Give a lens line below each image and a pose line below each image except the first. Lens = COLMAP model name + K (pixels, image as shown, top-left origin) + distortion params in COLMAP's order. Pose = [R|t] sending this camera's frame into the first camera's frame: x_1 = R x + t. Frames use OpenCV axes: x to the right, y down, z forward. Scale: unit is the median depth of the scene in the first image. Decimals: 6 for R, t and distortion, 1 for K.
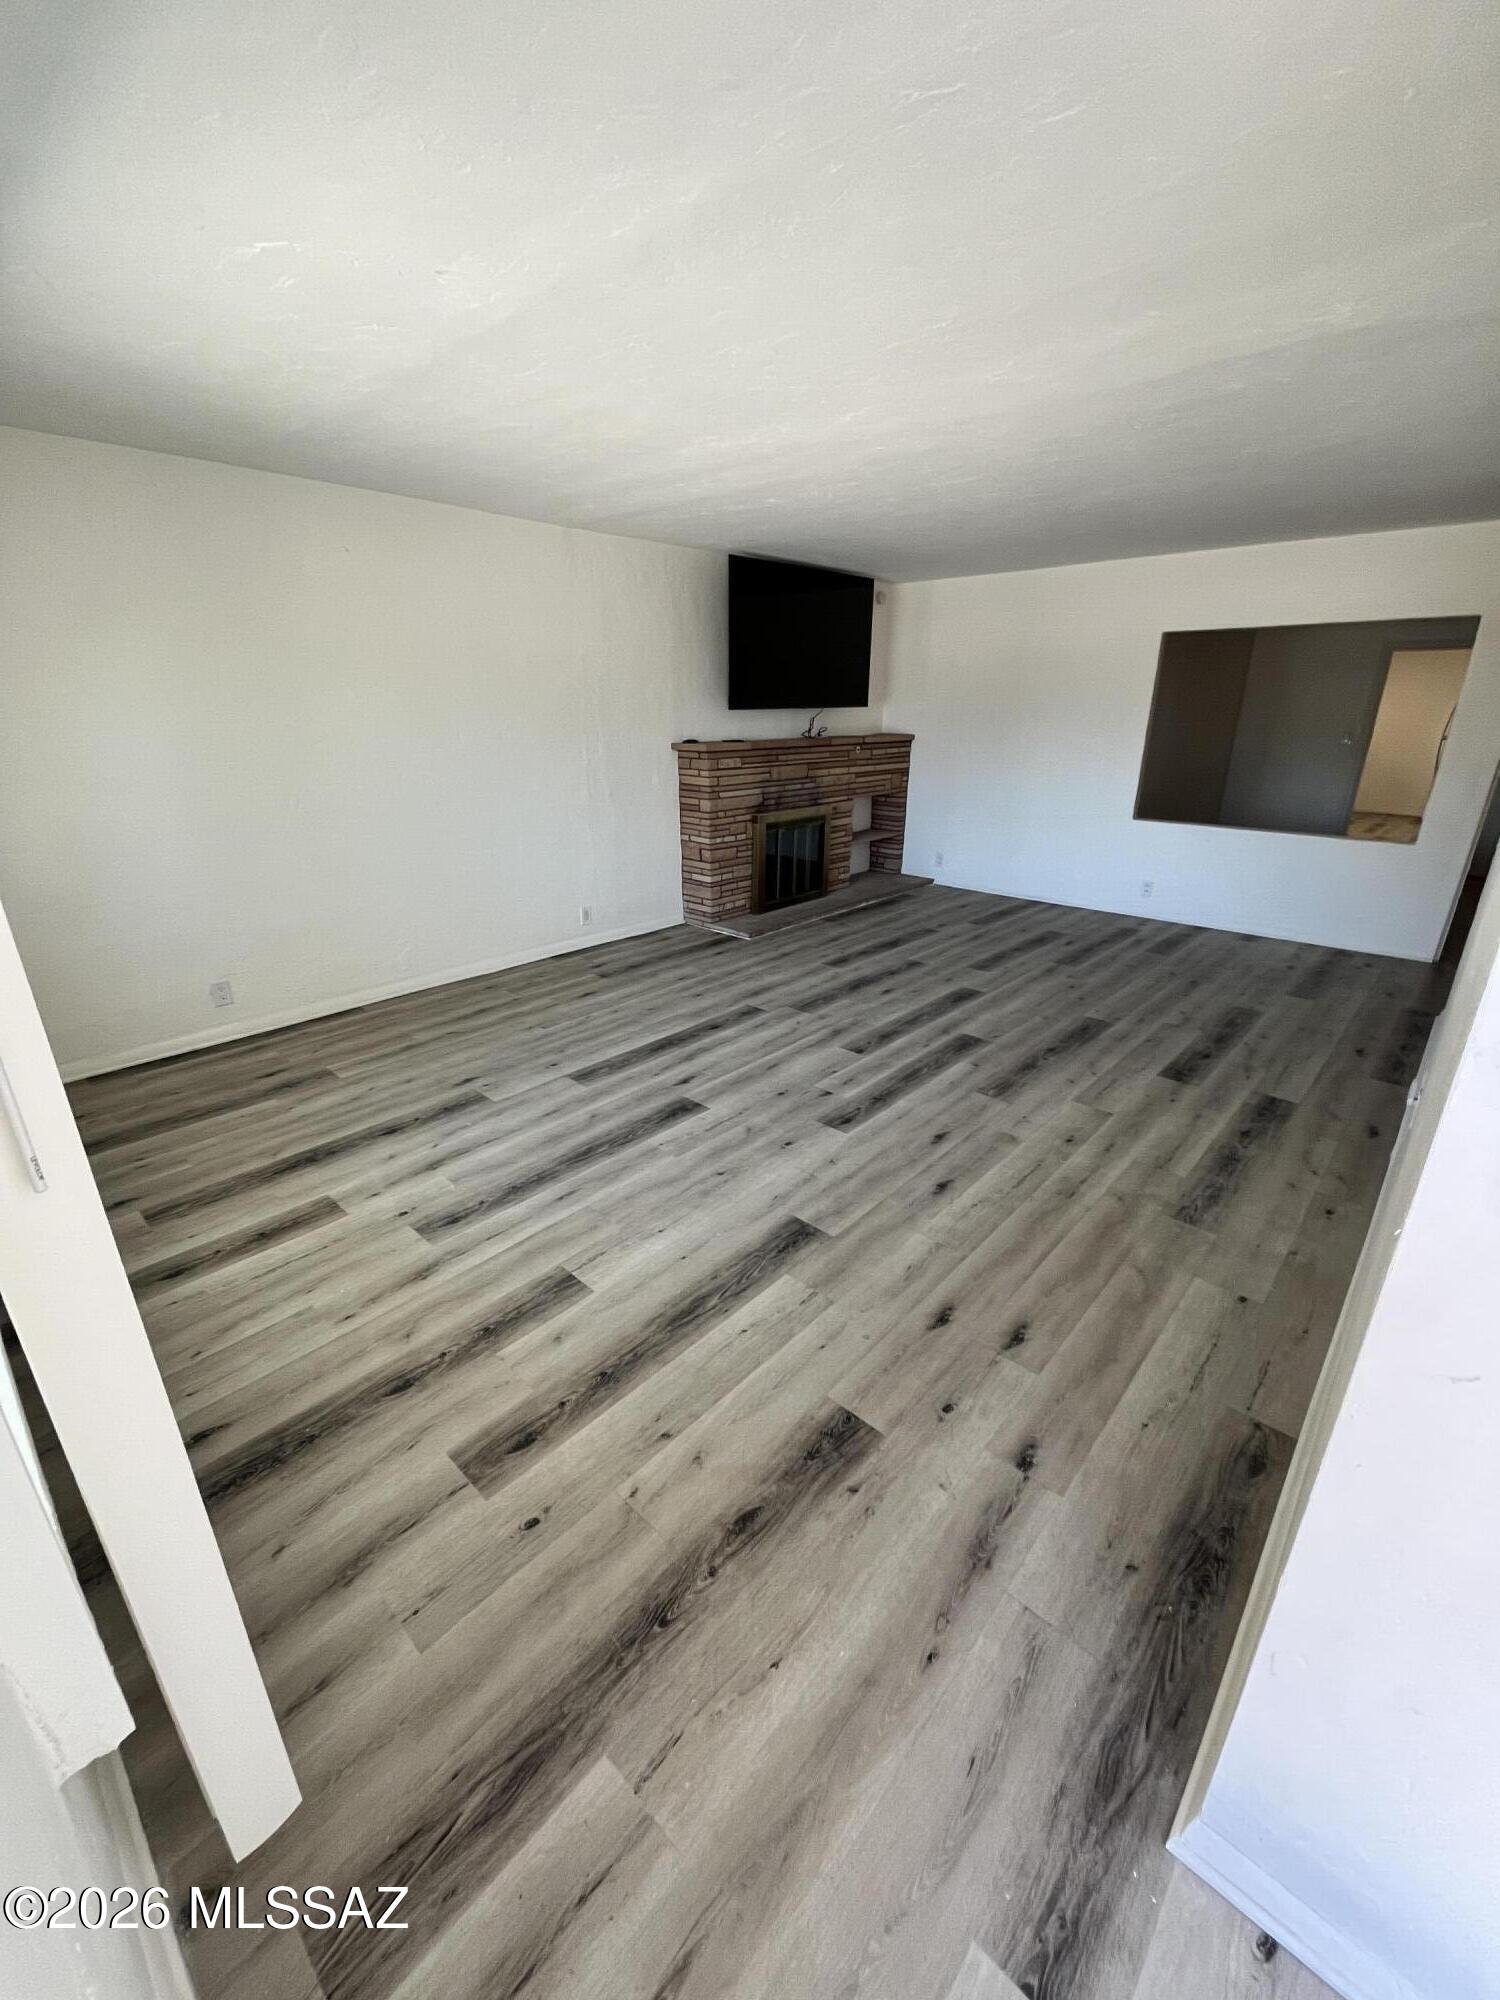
lens RADIAL K [[807.3, 0, 749.3], [0, 807.3, 1002.5], [0, 0, 1]] dist [-0.002950, 0.000870]
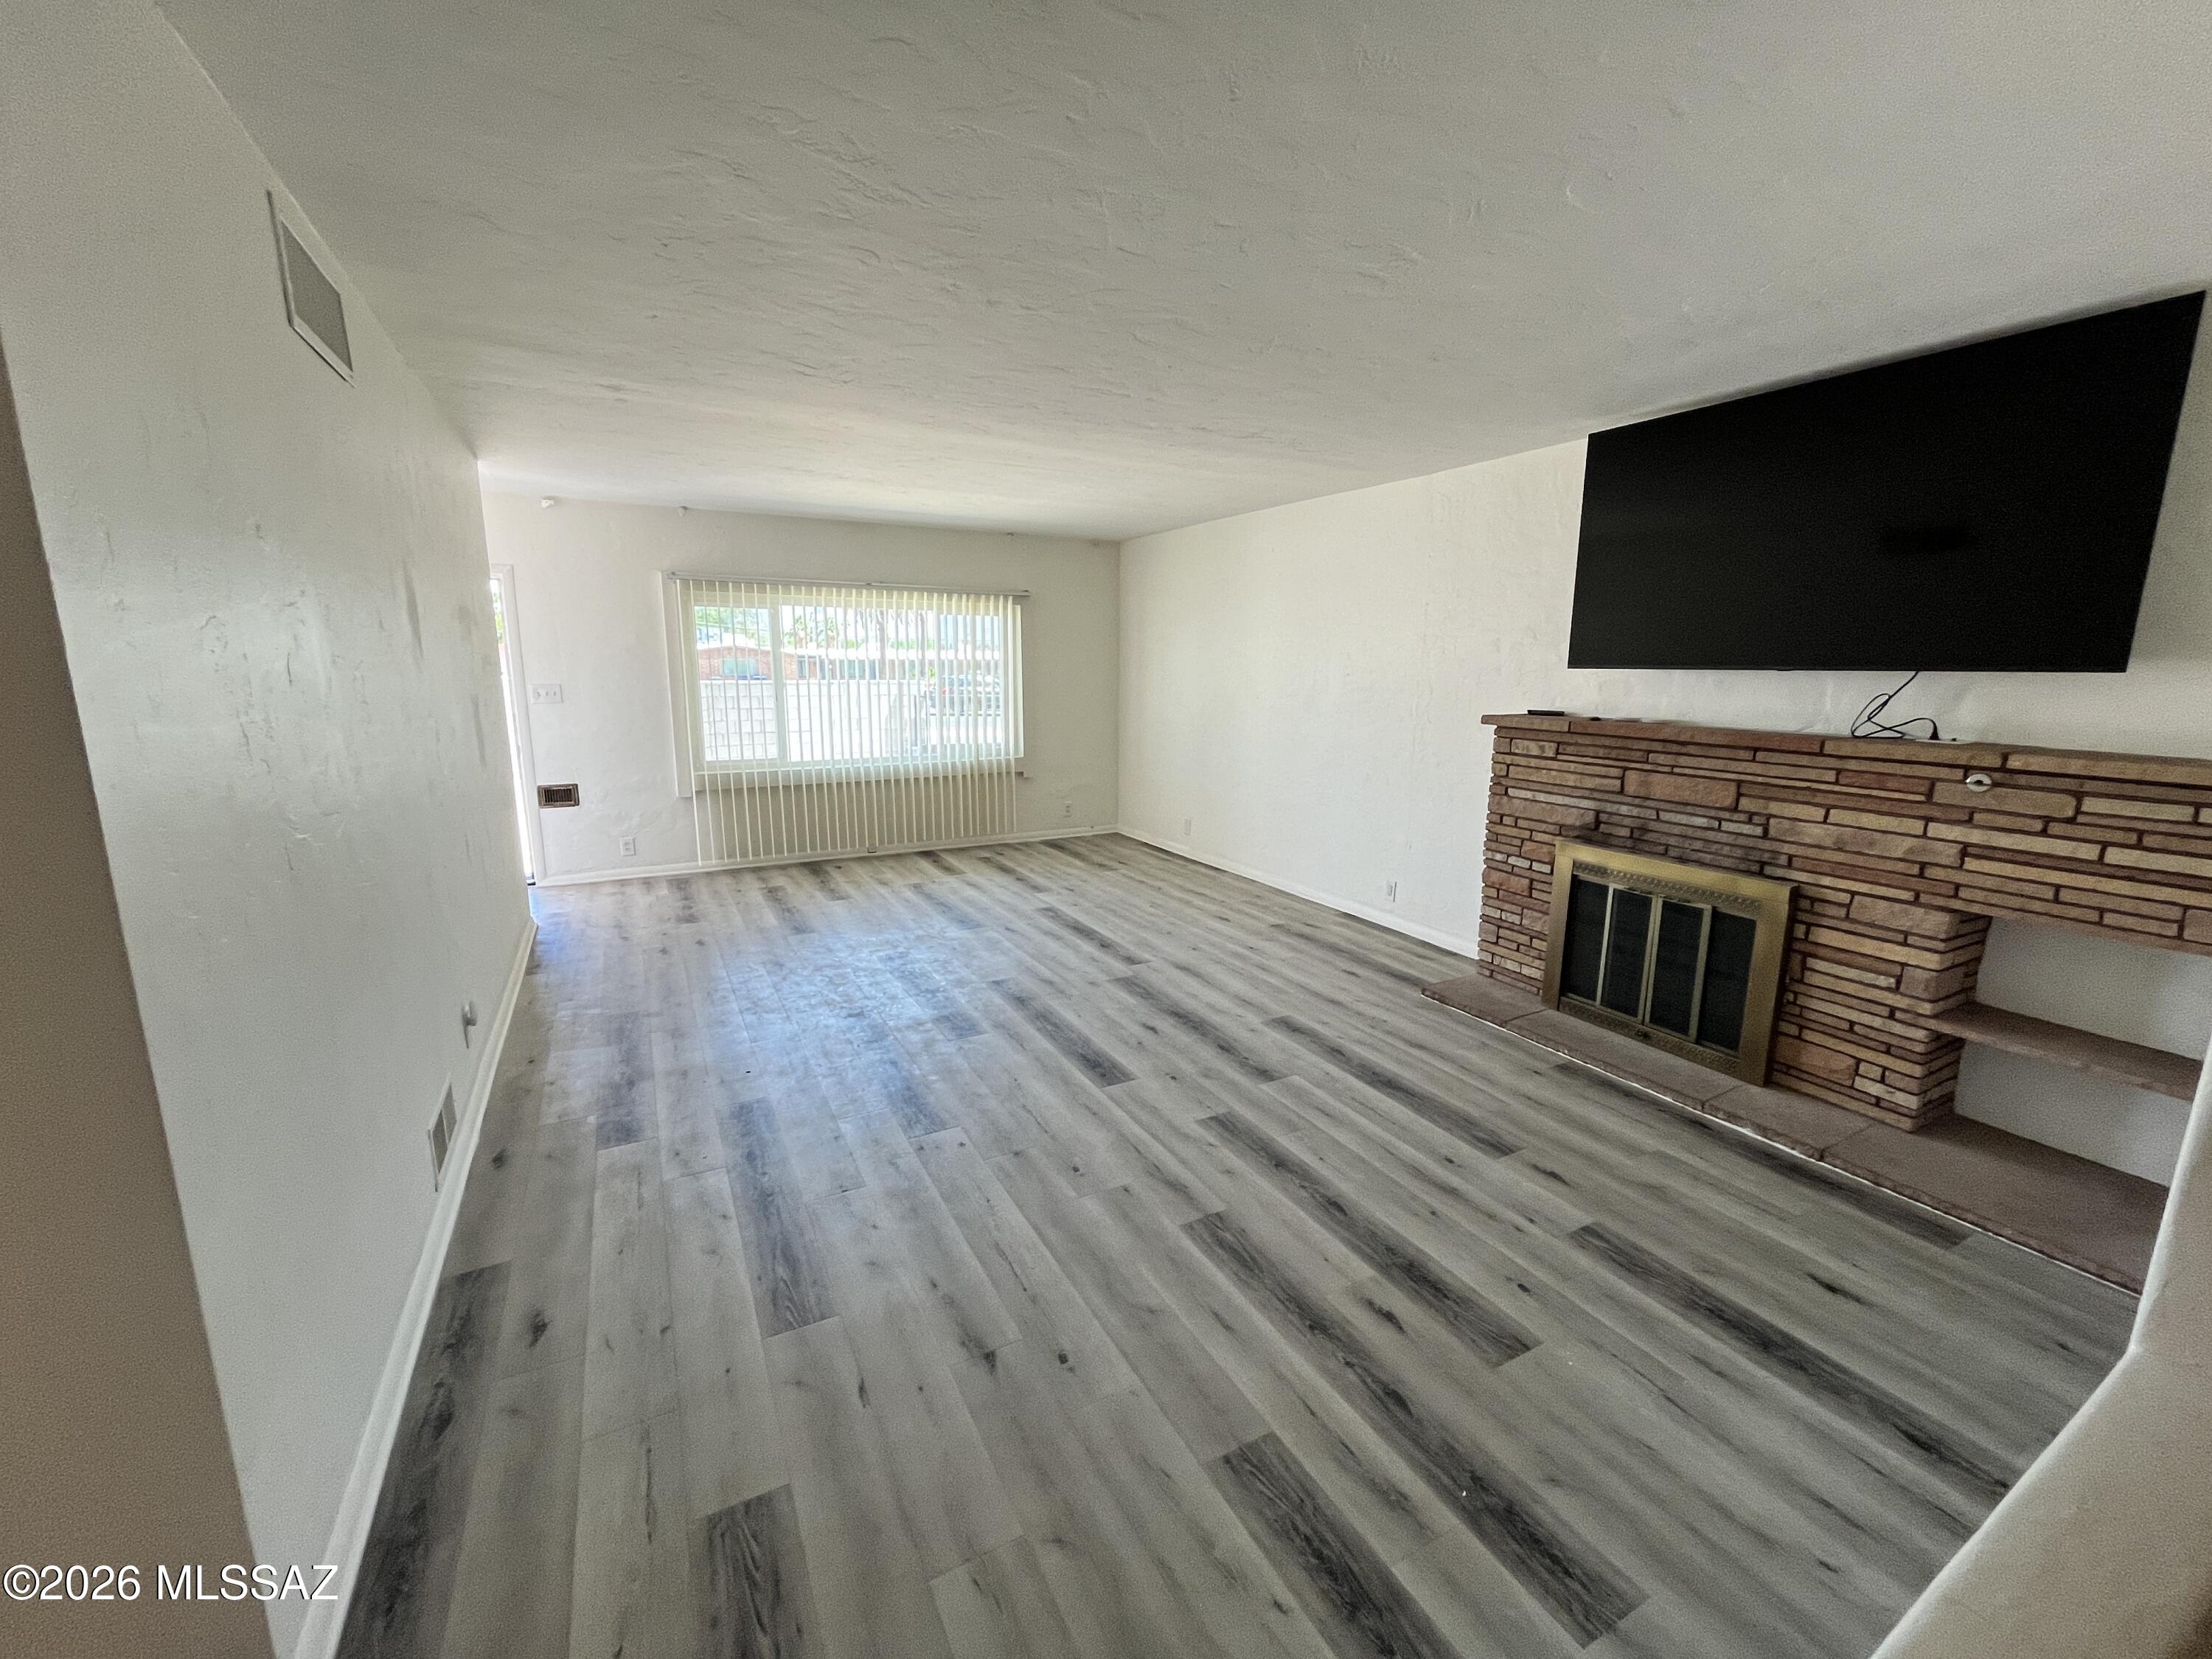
lens RADIAL K [[892.8, 0, 1117.7], [0, 892.8, 829.3], [0, 0, 1]] dist [-0.002950, 0.000870]
pose [[-0.318133, 0.175139, -0.931728, 1.050618], [-0.339555, 0.896540, 0.284463, -0.460894], [0.885152, 0.406870, -0.225750, 1.256829]]
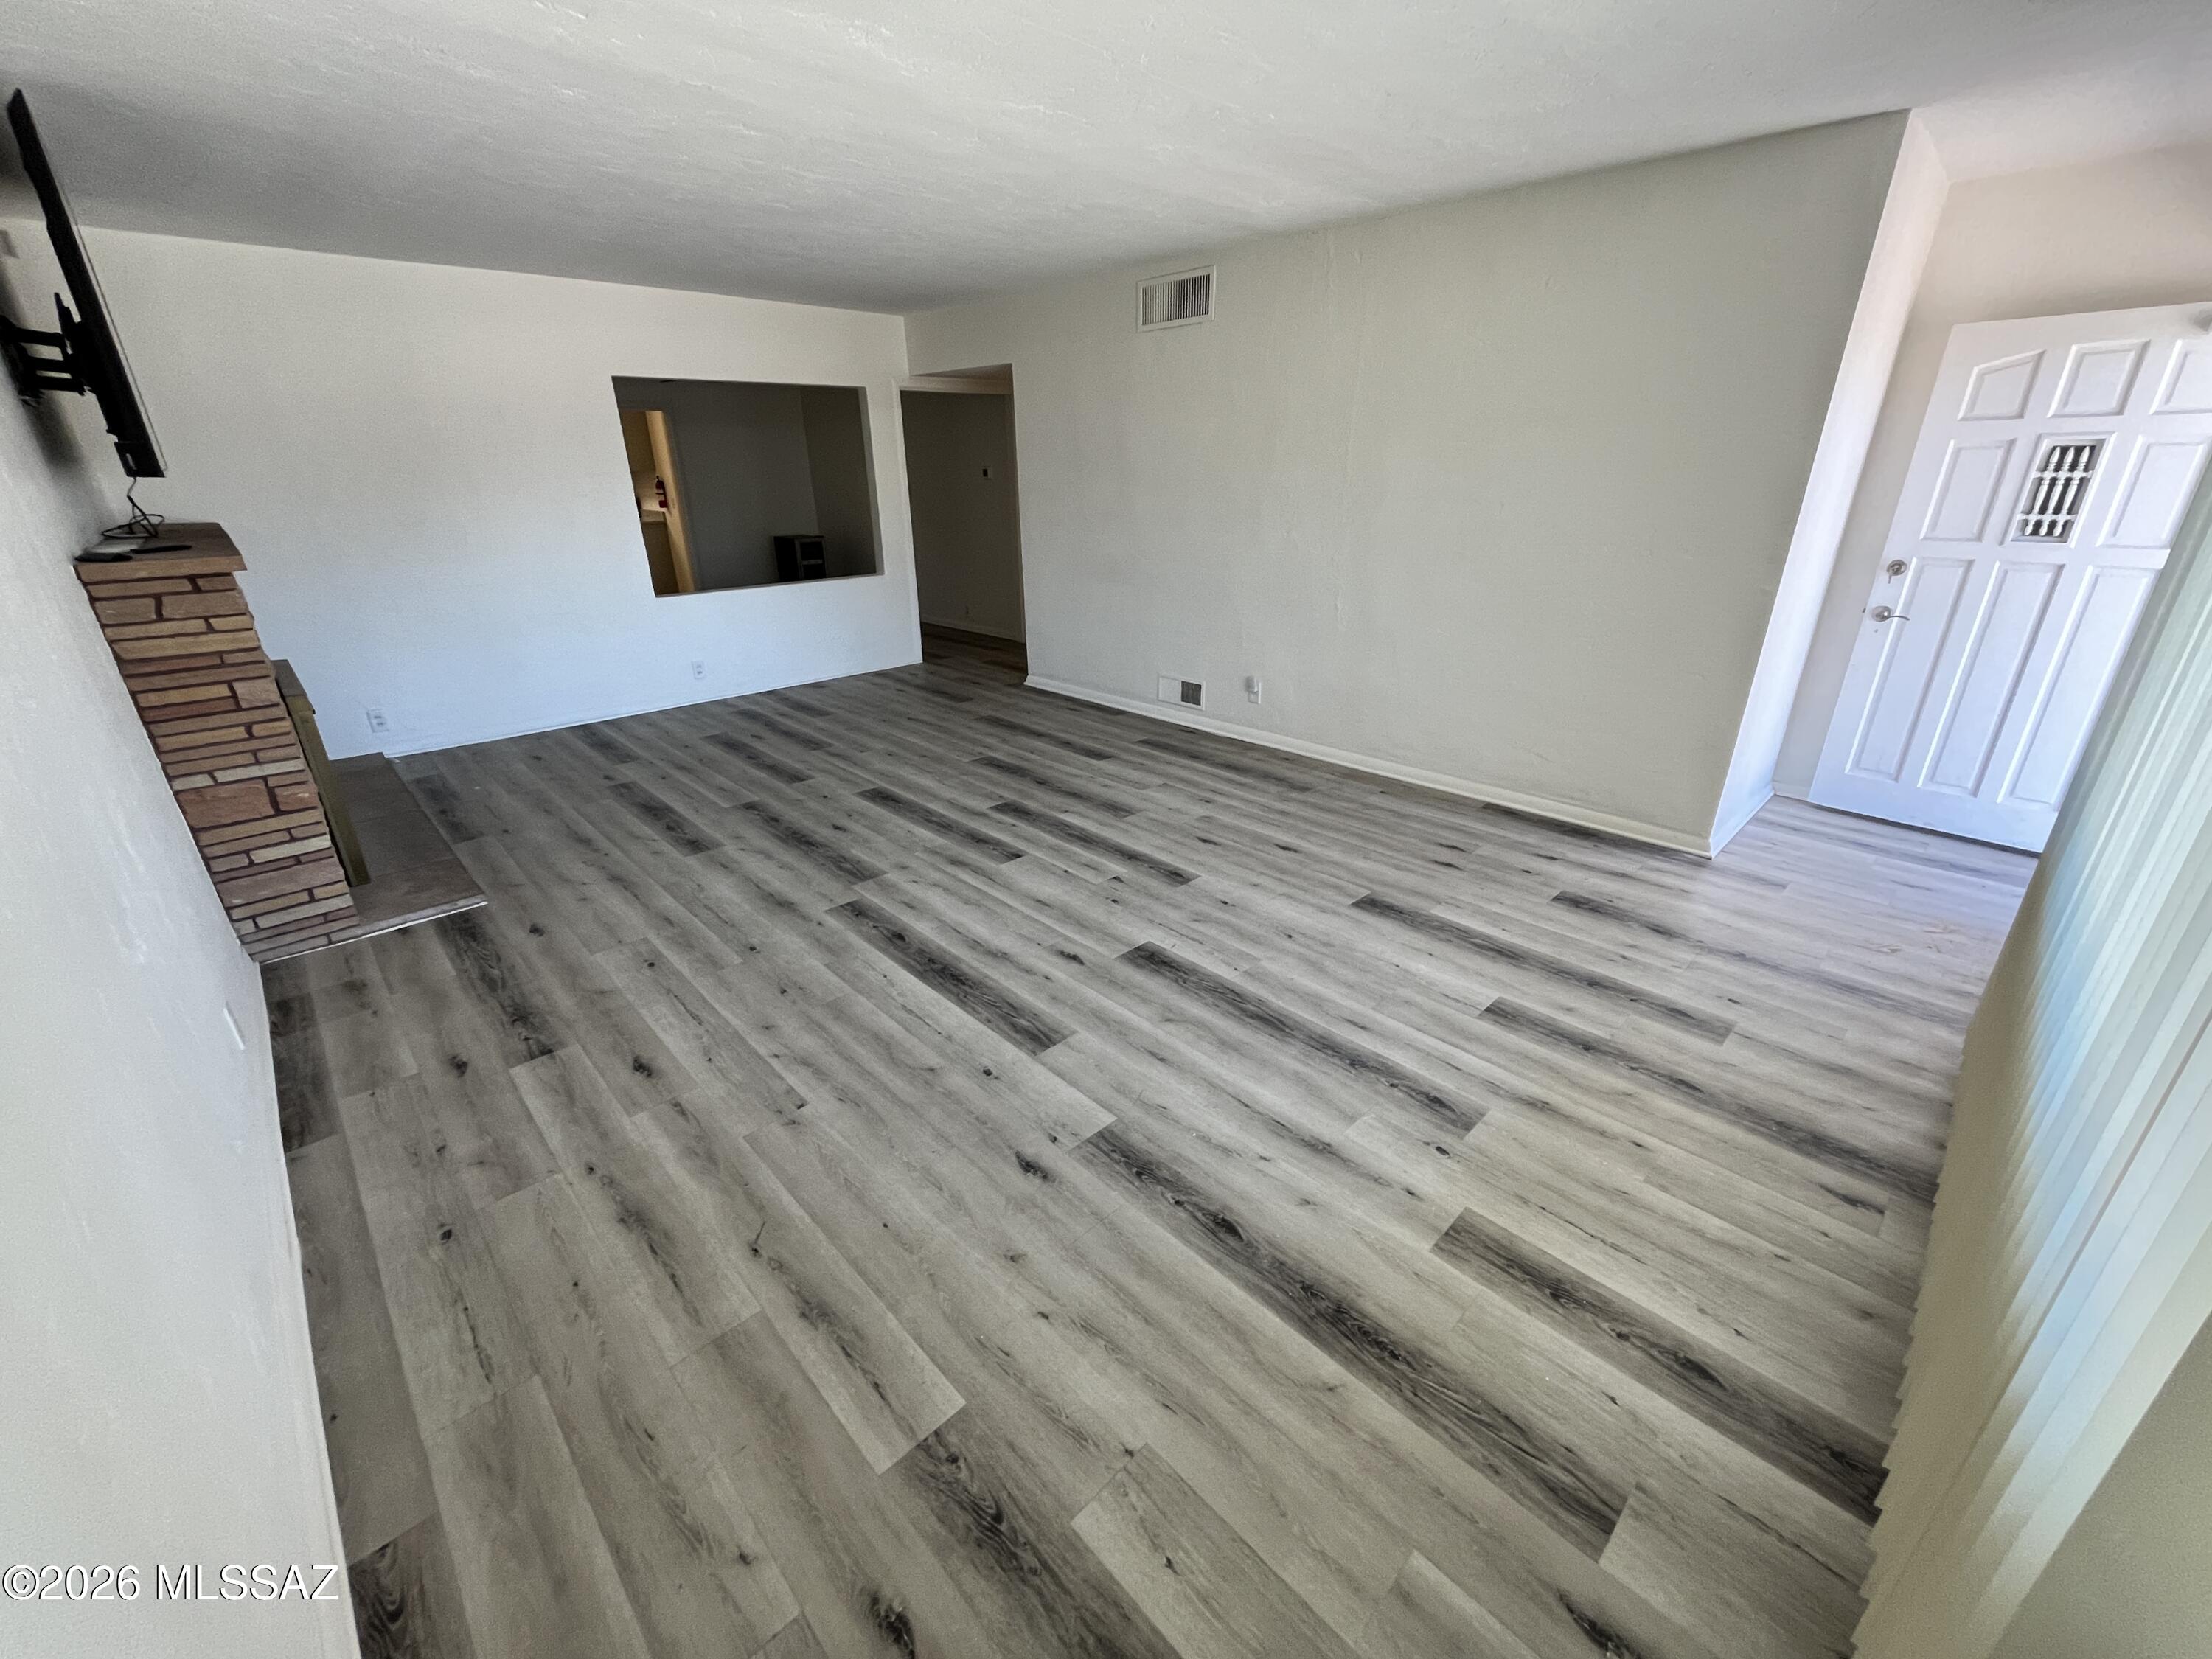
lens RADIAL K [[892.8, 0, 1109.3], [0, 892.8, 822.2], [0, 0, 1]] dist [-0.002950, 0.000870]
pose [[0.060277, -0.374535, 0.925251, -0.716348], [0.354369, 0.874586, 0.330940, -0.247968], [-0.933161, 0.307933, 0.185441, 0.684934]]
